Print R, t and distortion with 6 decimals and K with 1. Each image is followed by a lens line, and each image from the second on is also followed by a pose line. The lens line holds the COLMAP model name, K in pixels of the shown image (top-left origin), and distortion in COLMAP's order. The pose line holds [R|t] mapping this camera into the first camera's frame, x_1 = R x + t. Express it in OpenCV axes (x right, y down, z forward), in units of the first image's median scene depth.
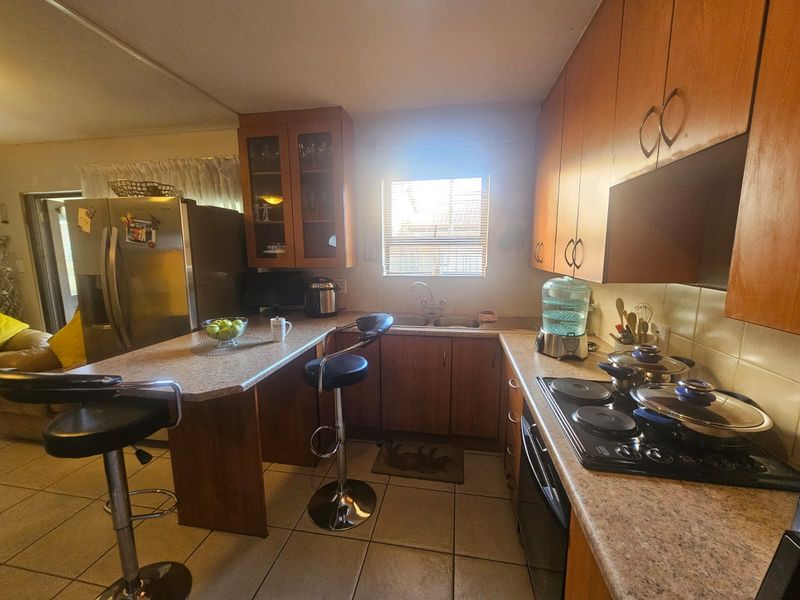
lens RADIAL K [[328.2, 0, 398.0], [0, 328.2, 301.0], [0, 0, 1]] dist [0.001195, 0.000259]
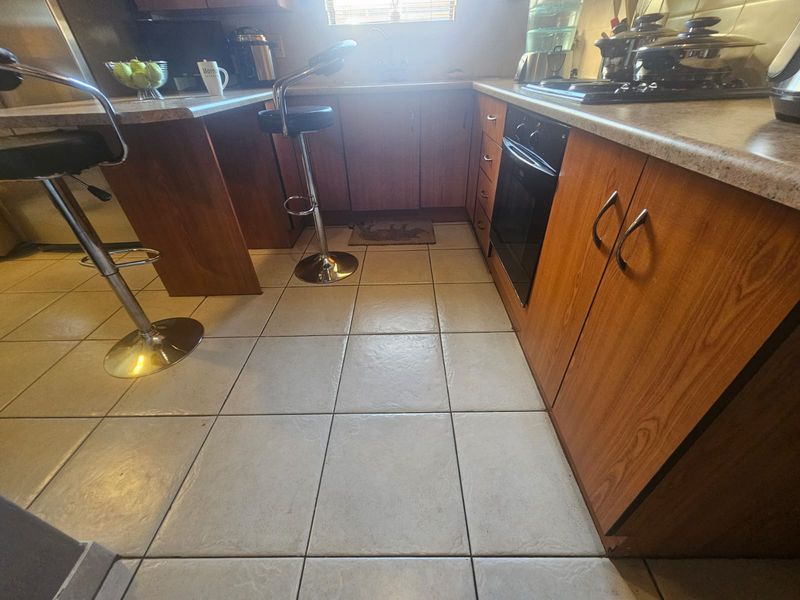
lens RADIAL K [[328.2, 0, 398.0], [0, 328.2, 301.0], [0, 0, 1]] dist [0.001195, 0.000259]
pose [[0.985498, -0.120637, 0.119329, -0.077090], [0.054162, 0.890094, 0.452547, 0.231129], [-0.160808, -0.439522, 0.883720, -0.023466]]
